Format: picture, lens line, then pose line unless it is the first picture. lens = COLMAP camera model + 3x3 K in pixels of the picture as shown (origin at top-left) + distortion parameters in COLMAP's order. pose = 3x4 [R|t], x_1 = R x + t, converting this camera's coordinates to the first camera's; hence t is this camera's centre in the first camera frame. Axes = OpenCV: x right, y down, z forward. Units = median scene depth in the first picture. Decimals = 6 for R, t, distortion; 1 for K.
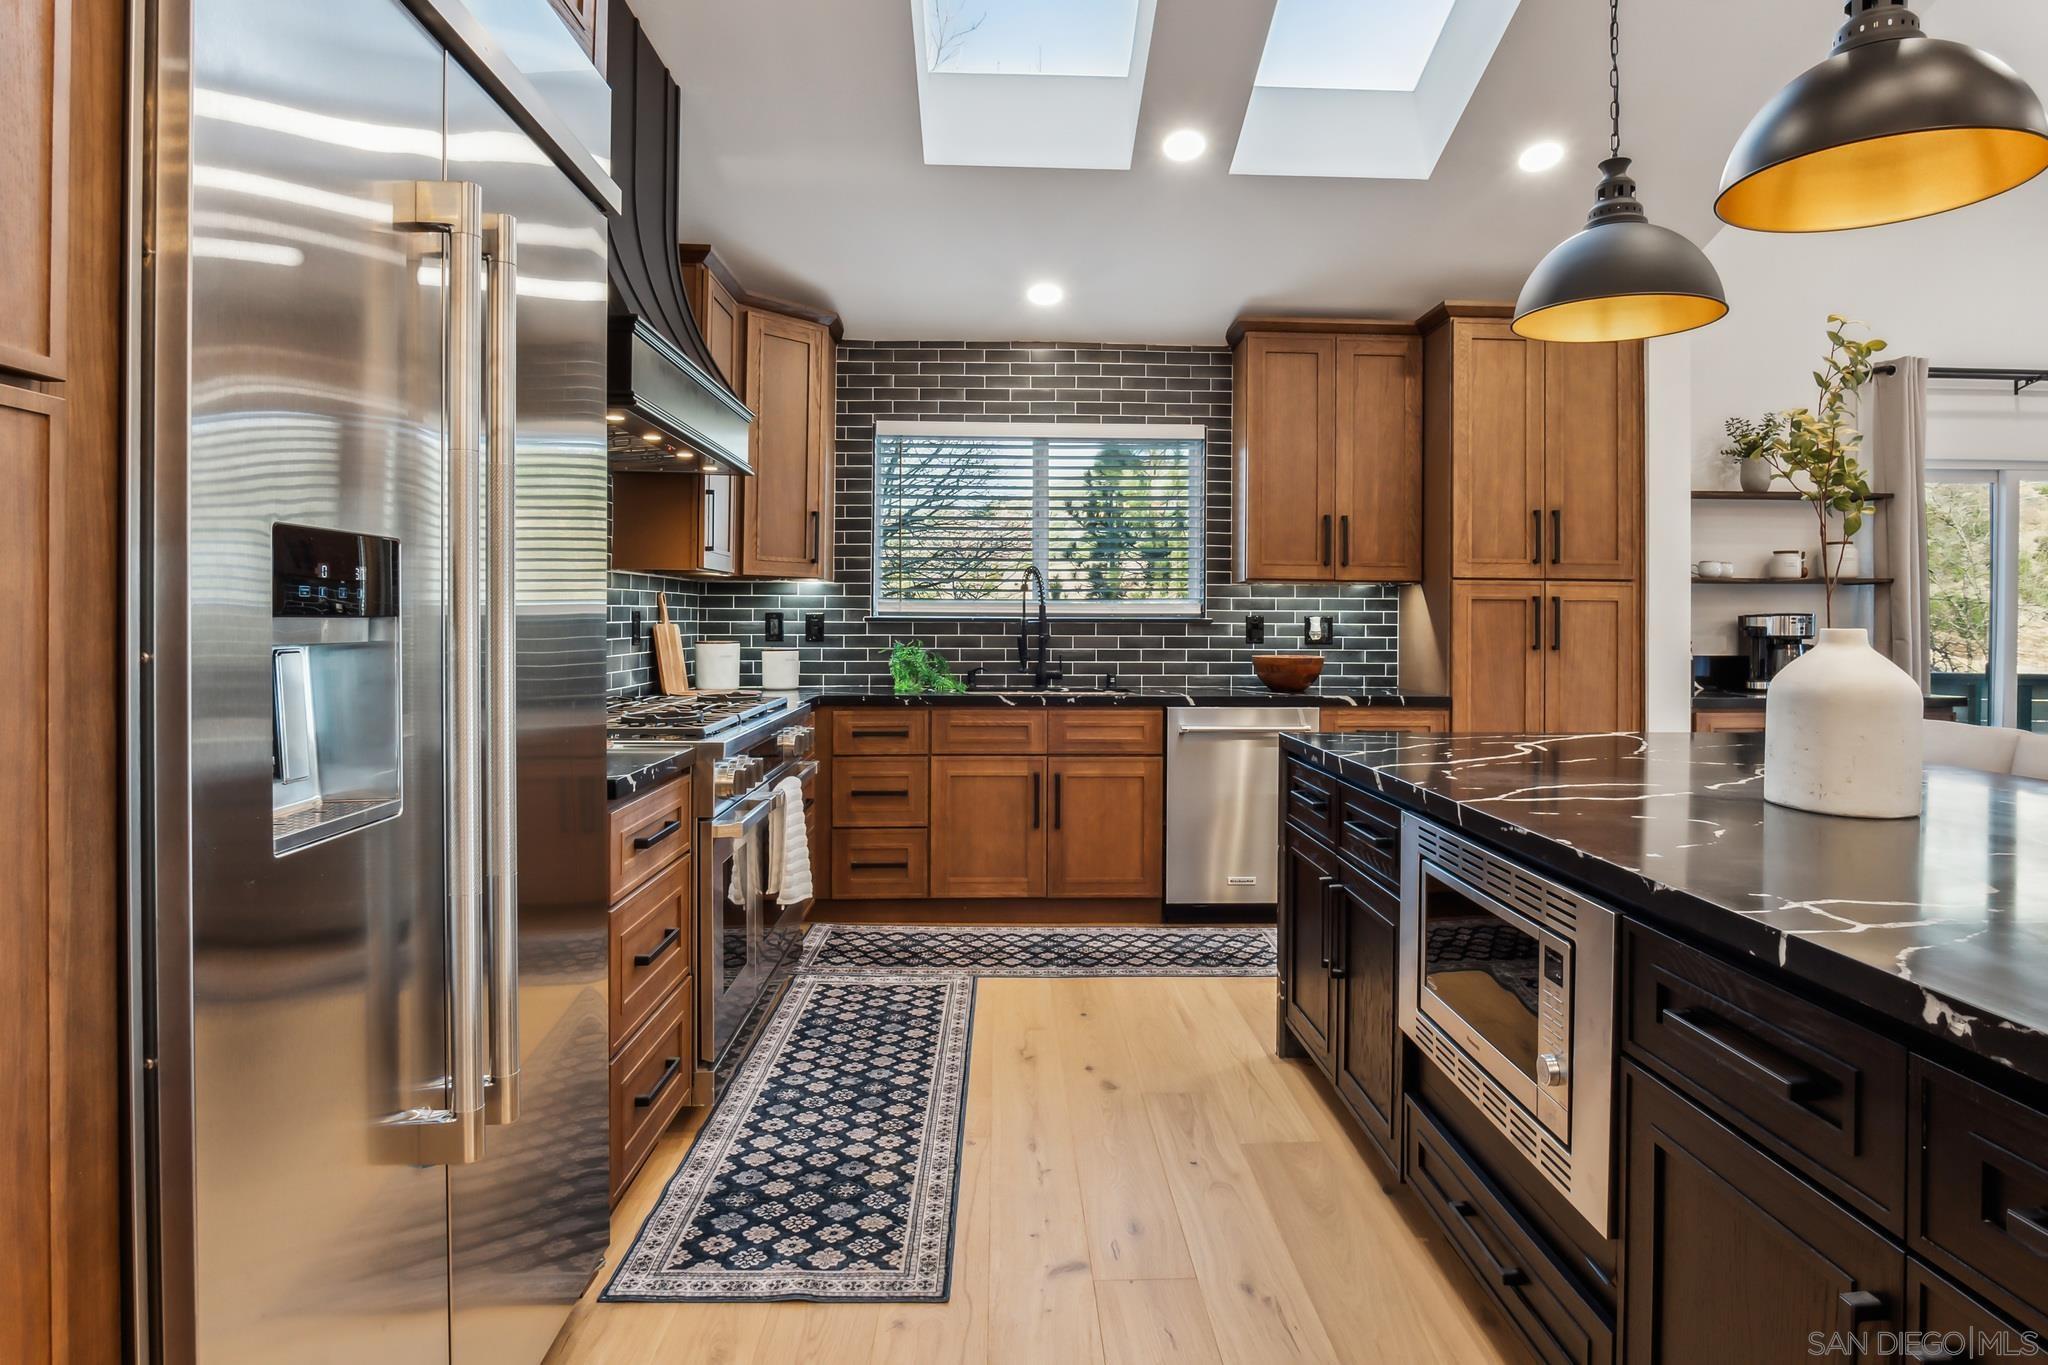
lens RADIAL K [[1111.2, 0, 1045.8], [0, 1111.2, 632.1], [0, 0, 1]] dist [-0.033266, 0.007724]
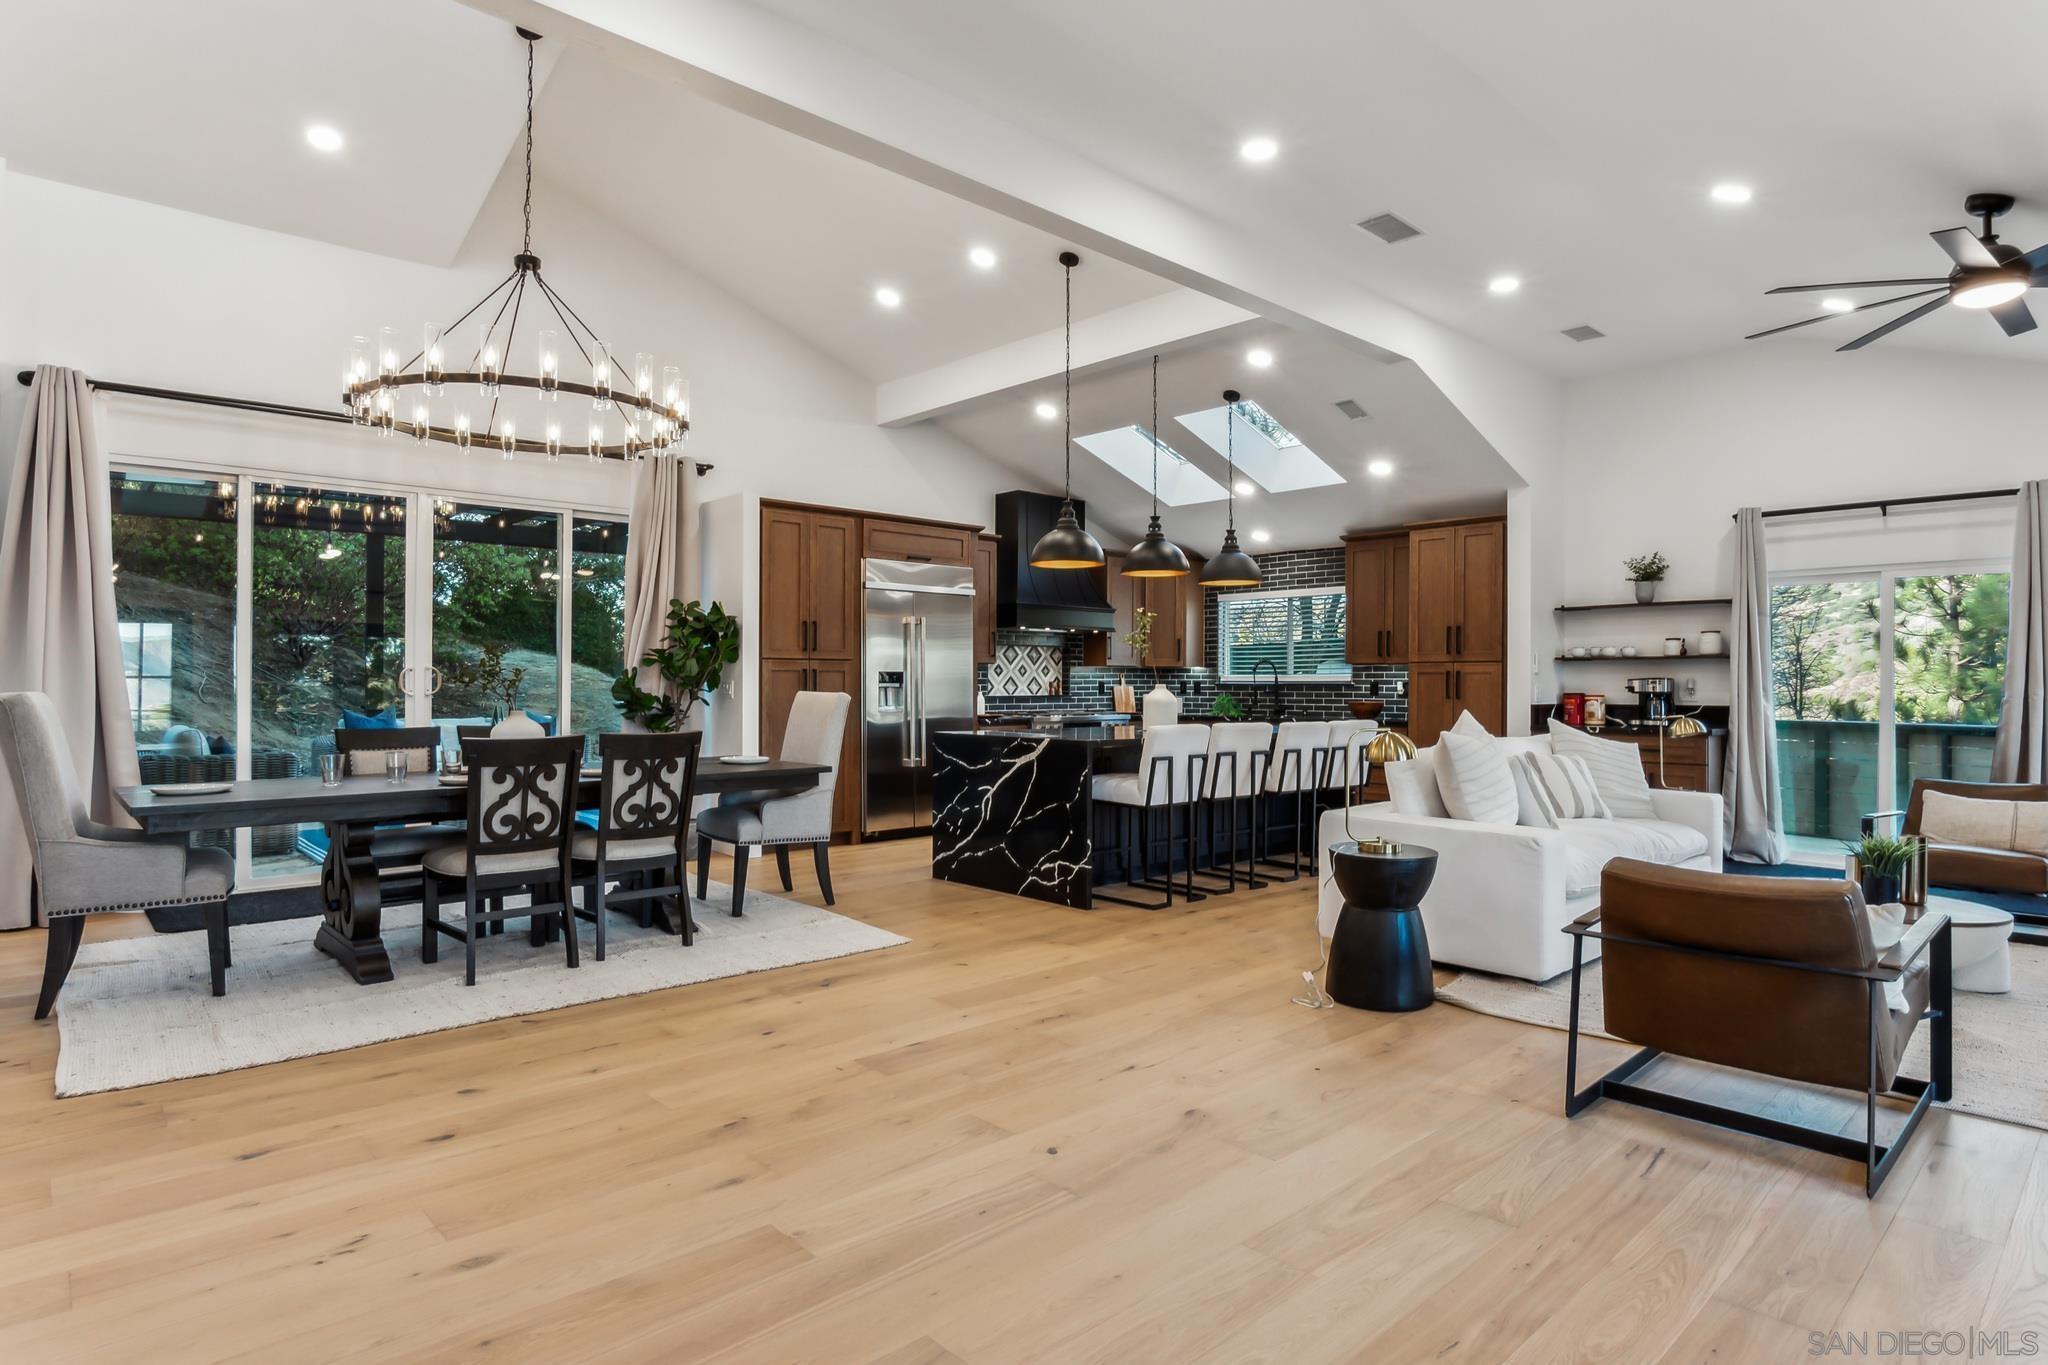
lens RADIAL K [[1111.2, 0, 1038.1], [0, 1111.2, 676.9], [0, 0, 1]] dist [-0.033266, 0.007724]
pose [[0.658991, -0.008834, -0.752099, 1.347692], [-0.006879, 0.999818, -0.017771, 0.016760], [0.752120, 0.016885, 0.658810, -0.772626]]
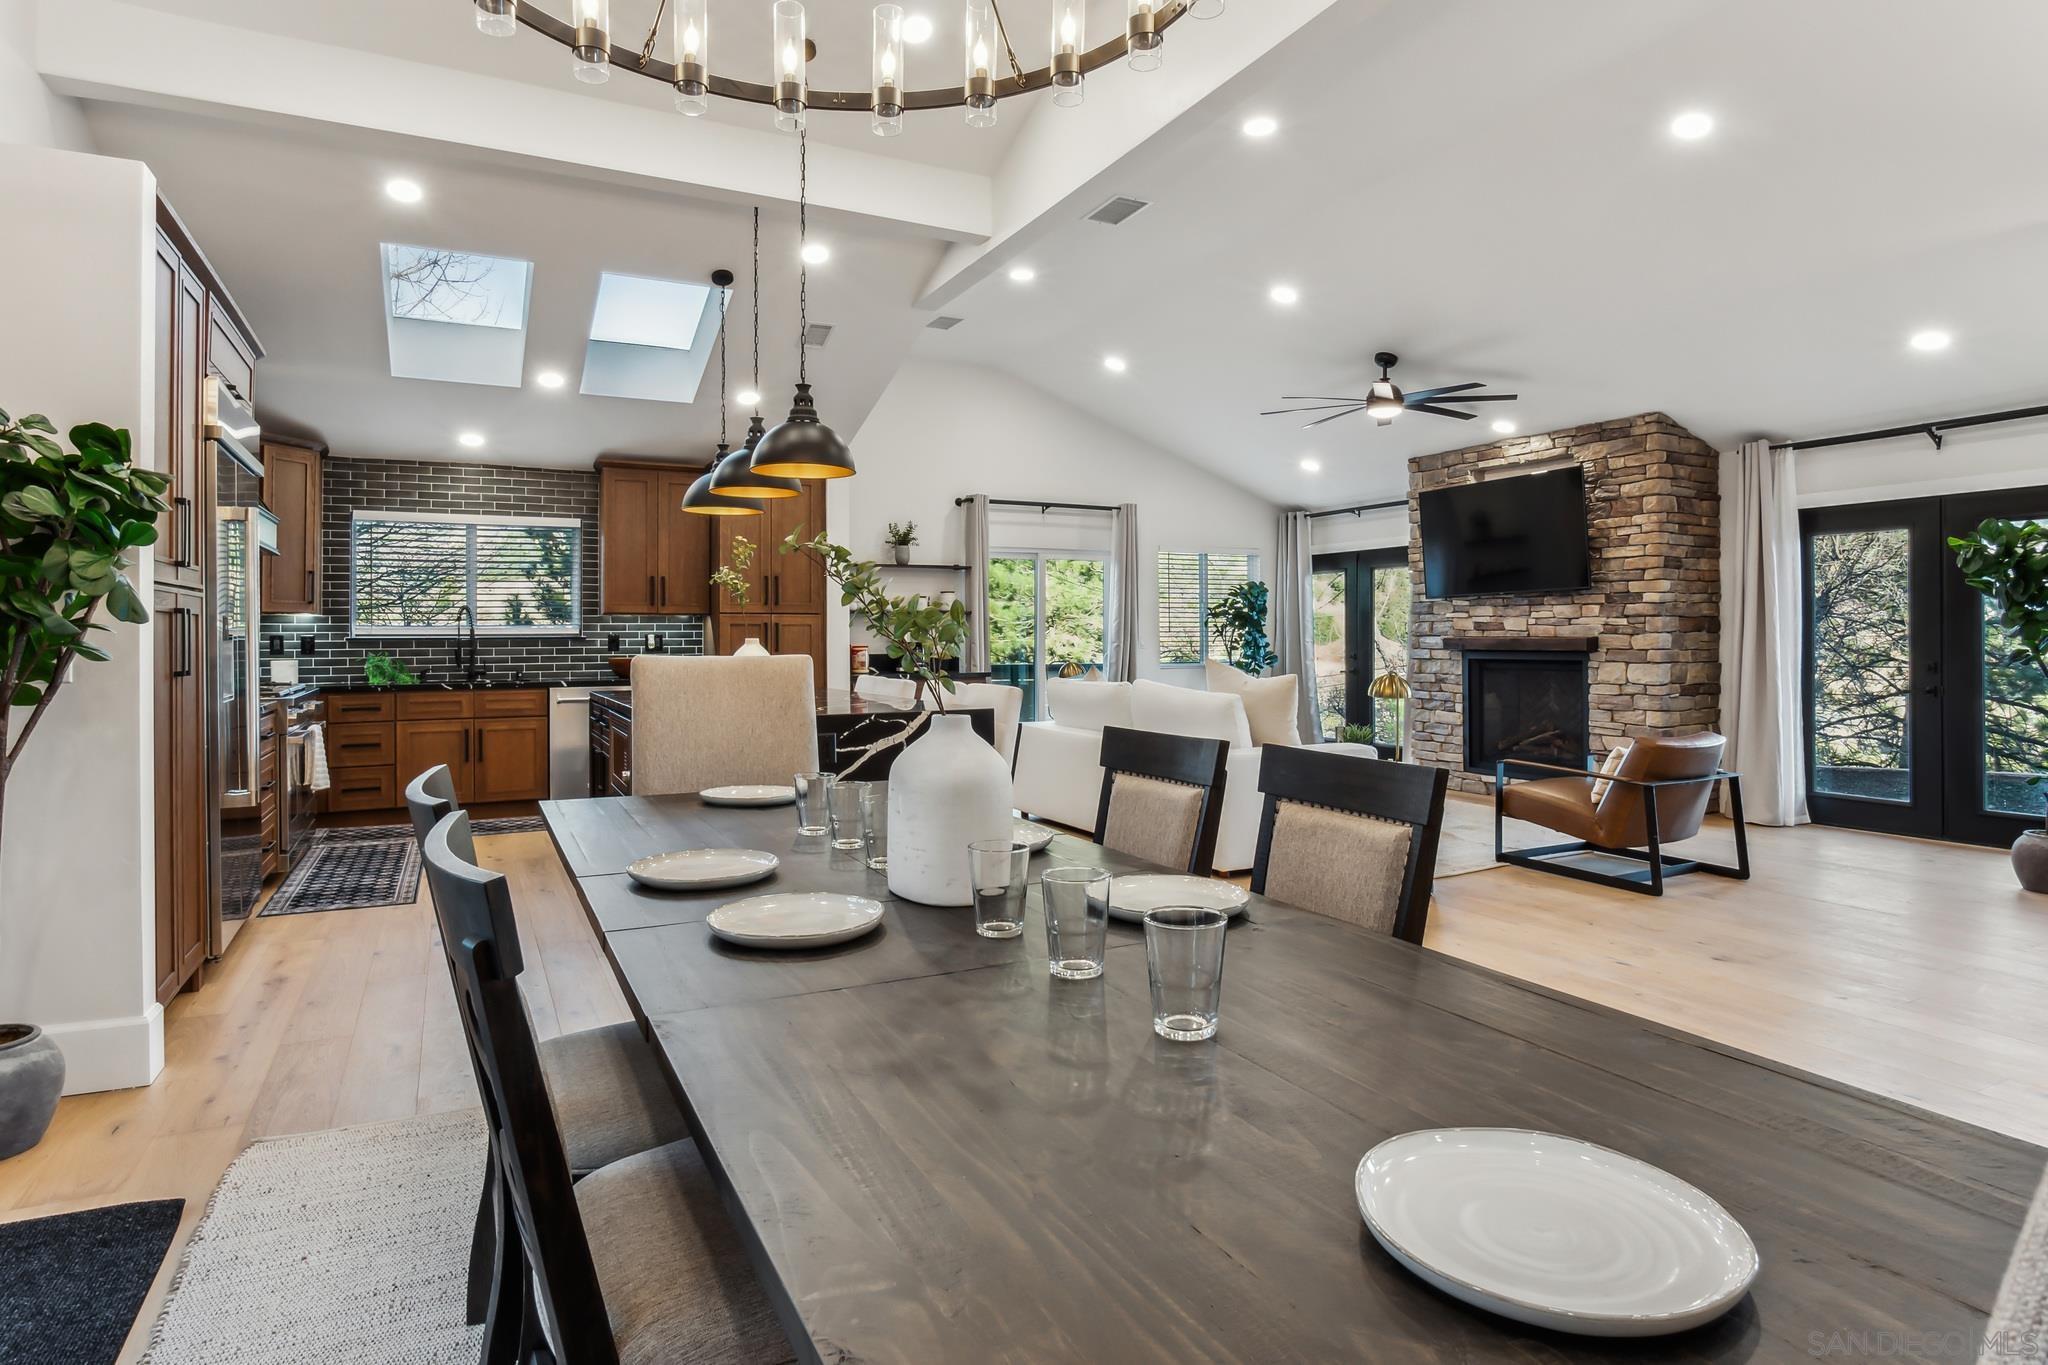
lens RADIAL K [[1111.2, 0, 1026.5], [0, 1111.2, 630.9], [0, 0, 1]] dist [-0.033266, 0.007724]
pose [[0.906550, -0.007376, 0.422034, 0.053056], [0.013445, 0.999845, -0.011406, 0.007852], [-0.421884, 0.016014, 0.906508, -0.817427]]
